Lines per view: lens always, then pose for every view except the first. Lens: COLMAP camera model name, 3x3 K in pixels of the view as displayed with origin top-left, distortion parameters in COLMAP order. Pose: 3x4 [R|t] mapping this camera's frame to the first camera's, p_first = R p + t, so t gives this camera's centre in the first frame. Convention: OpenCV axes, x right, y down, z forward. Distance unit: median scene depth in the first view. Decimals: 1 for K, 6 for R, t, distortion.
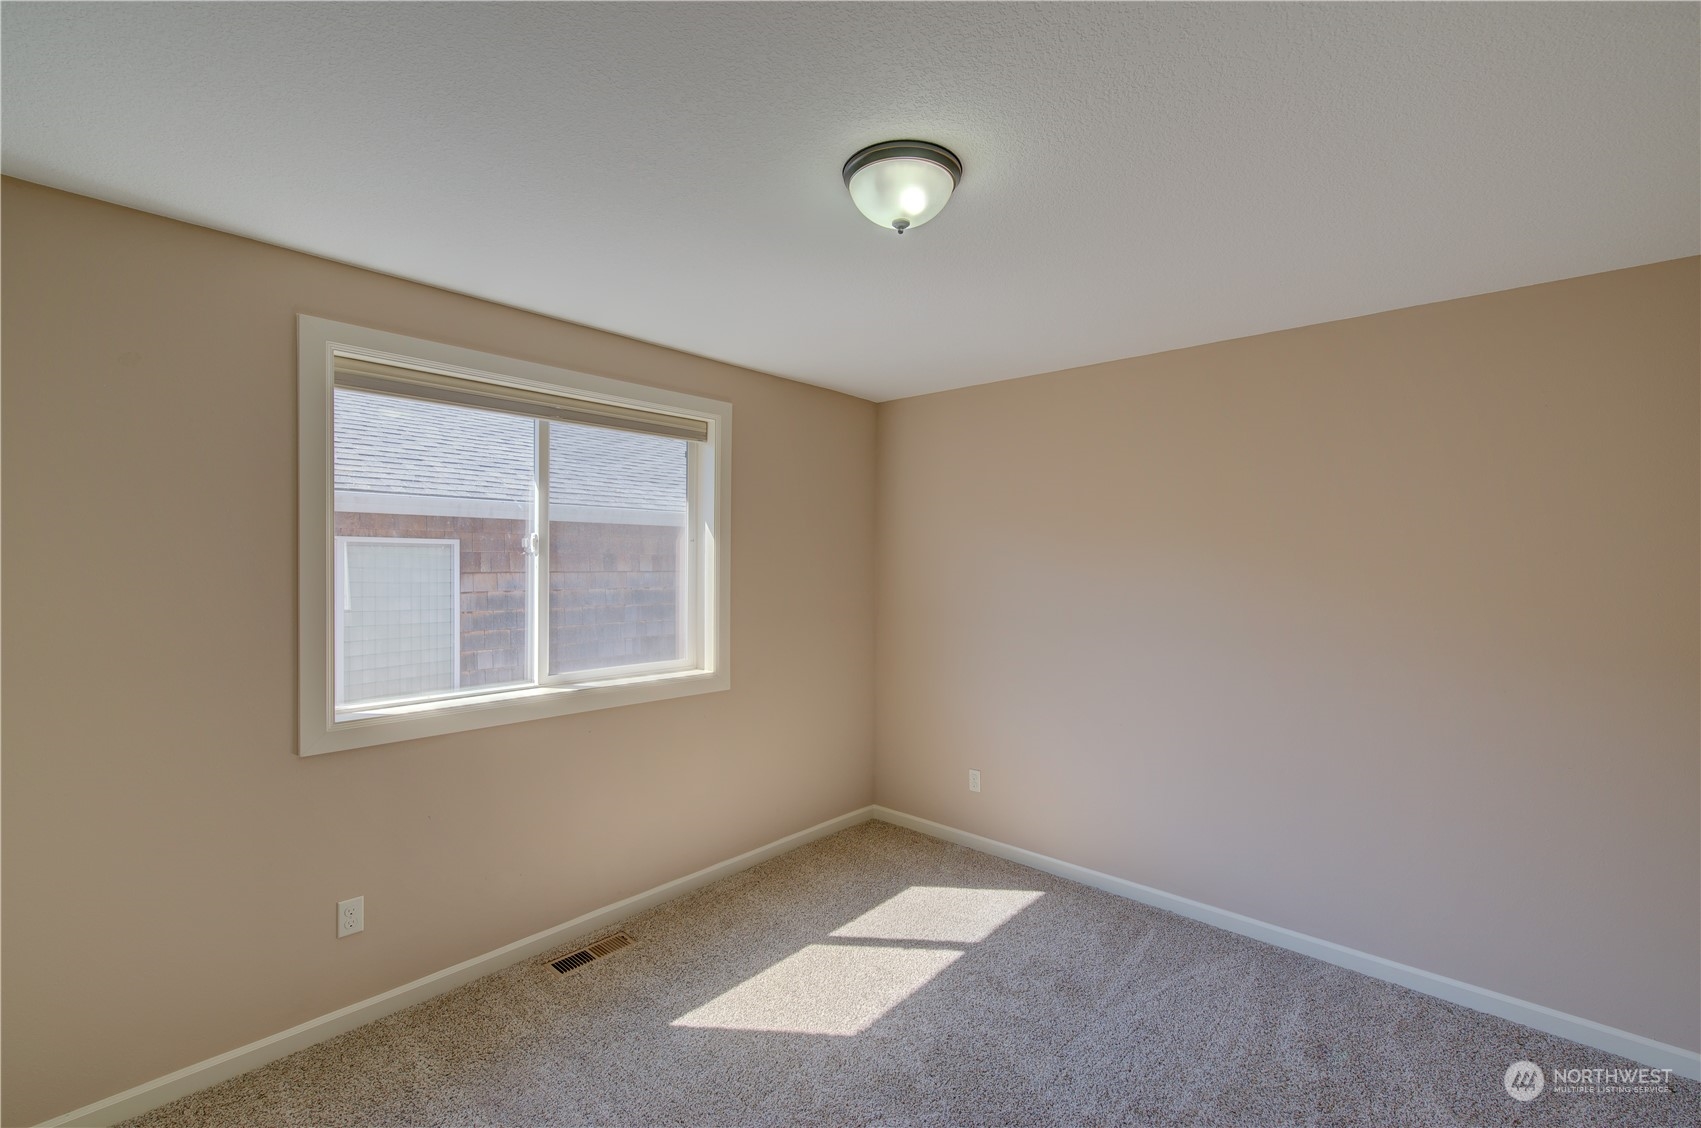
lens RADIAL K [[721.8, 0, 859.4], [0, 721.8, 565.6], [0, 0, 1]] dist [-0.000079, -0.000021]
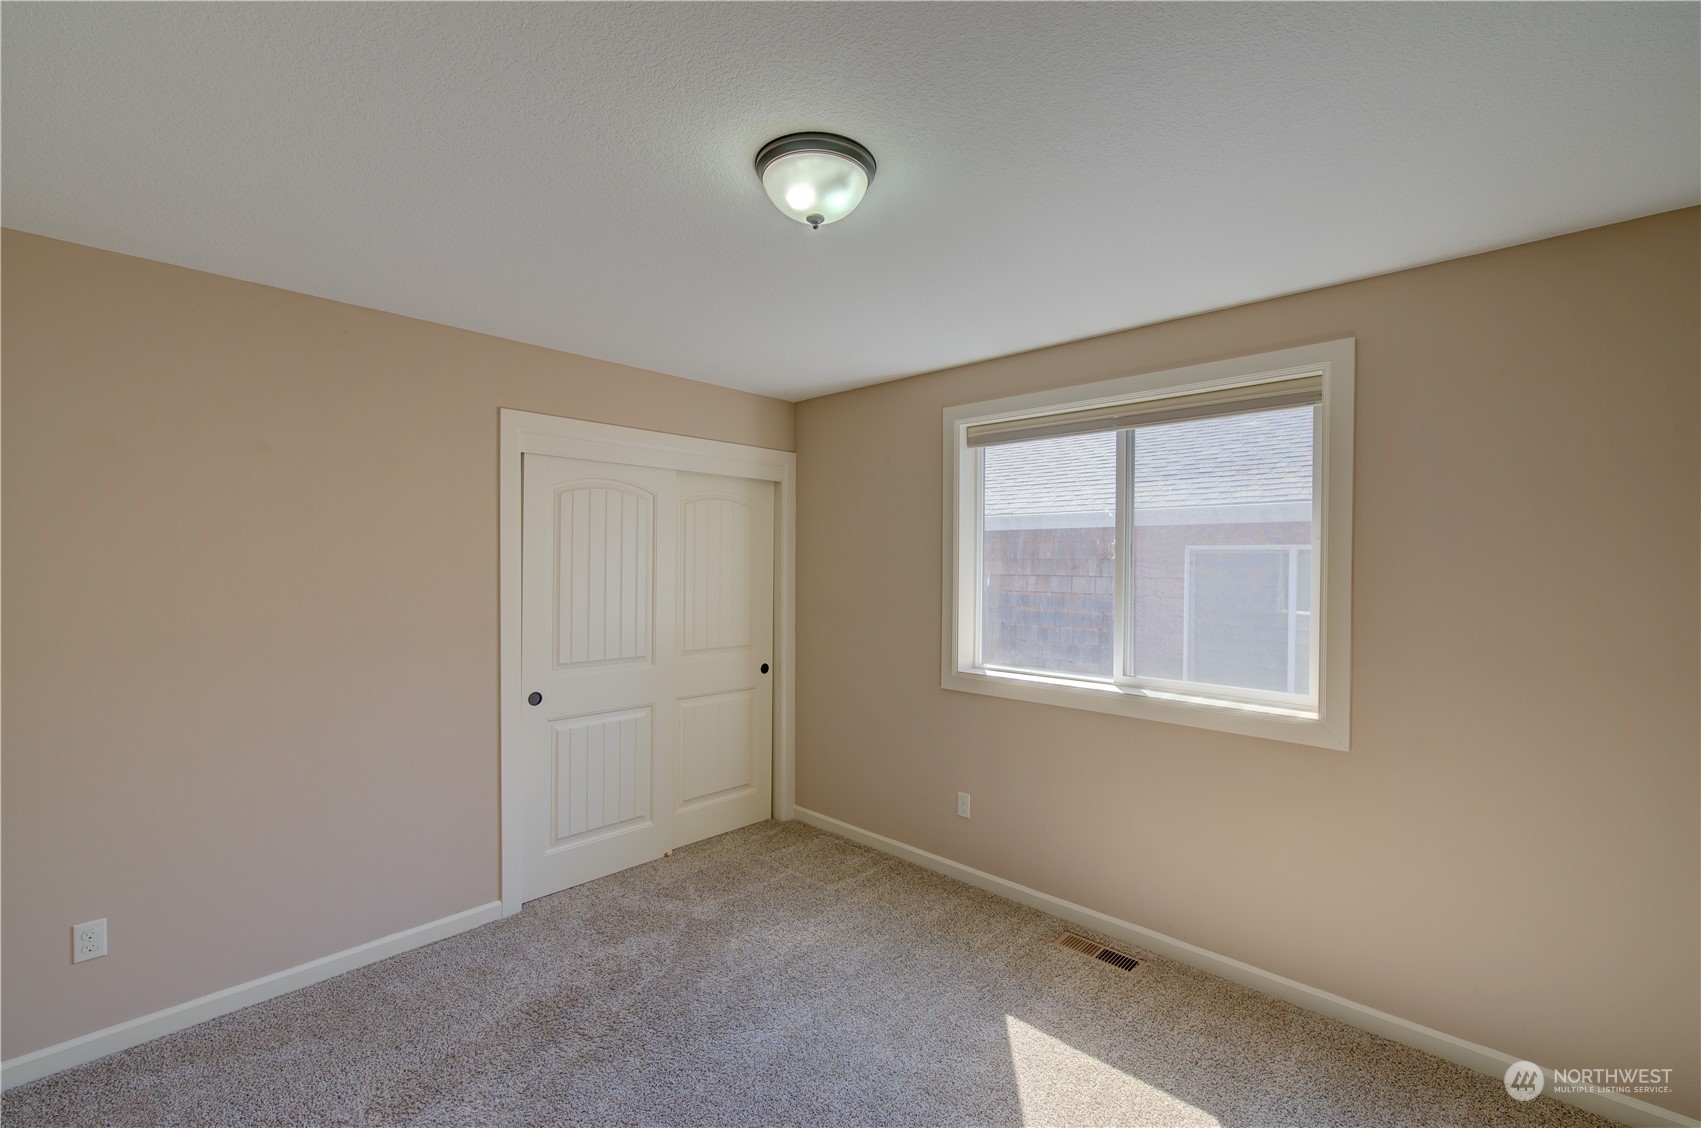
lens RADIAL K [[721.8, 0, 859.4], [0, 721.8, 565.6], [0, 0, 1]] dist [-0.000079, -0.000021]
pose [[-0.032785, -0.002234, -0.999460, 0.682635], [-0.010285, 0.999945, -0.001898, 0.000456], [0.999410, 0.010217, -0.032806, 0.721923]]
